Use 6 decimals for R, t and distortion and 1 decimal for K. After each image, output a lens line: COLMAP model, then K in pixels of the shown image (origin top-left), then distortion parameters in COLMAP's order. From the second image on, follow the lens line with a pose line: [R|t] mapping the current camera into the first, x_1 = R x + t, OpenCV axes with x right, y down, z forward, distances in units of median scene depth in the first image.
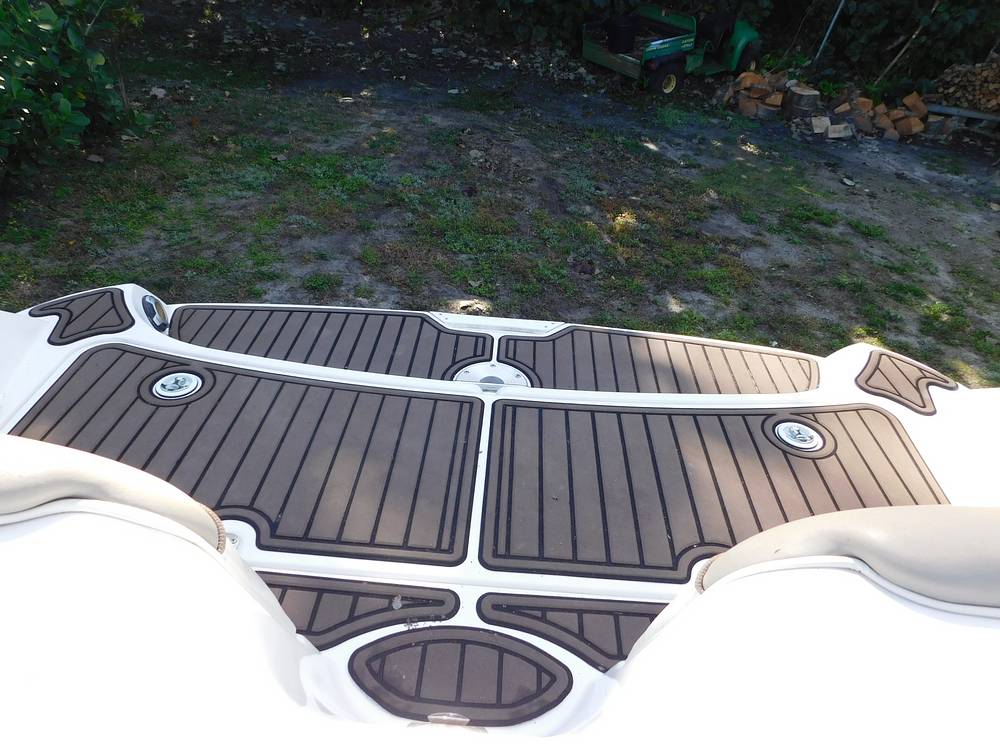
lens RADIAL K [[692.3, 0, 500.0], [0, 692.3, 375.0], [0, 0, 1]] dist [-0.031811, 0.003178]
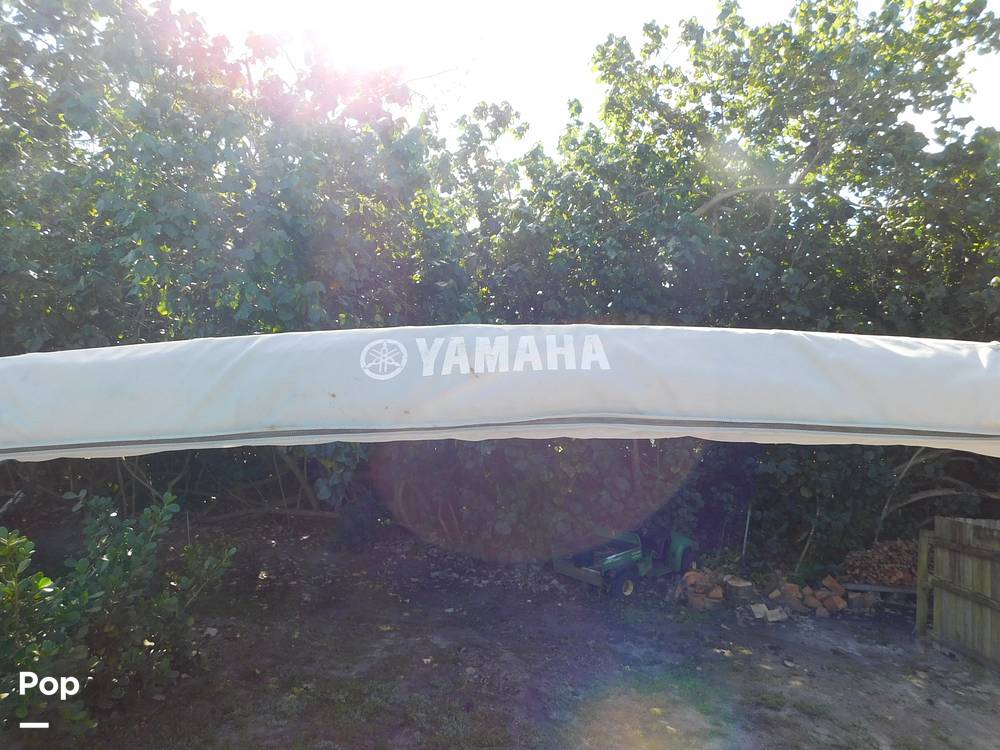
lens RADIAL K [[659.8, 0, 502.1], [0, 659.8, 373.5], [0, 0, 1]] dist [-0.075975, 0.059413]
pose [[0.997597, -0.057052, 0.039309, 0.003018], [0.068967, 0.763690, -0.641888, 0.012432], [0.006601, 0.643057, 0.765790, -0.145950]]
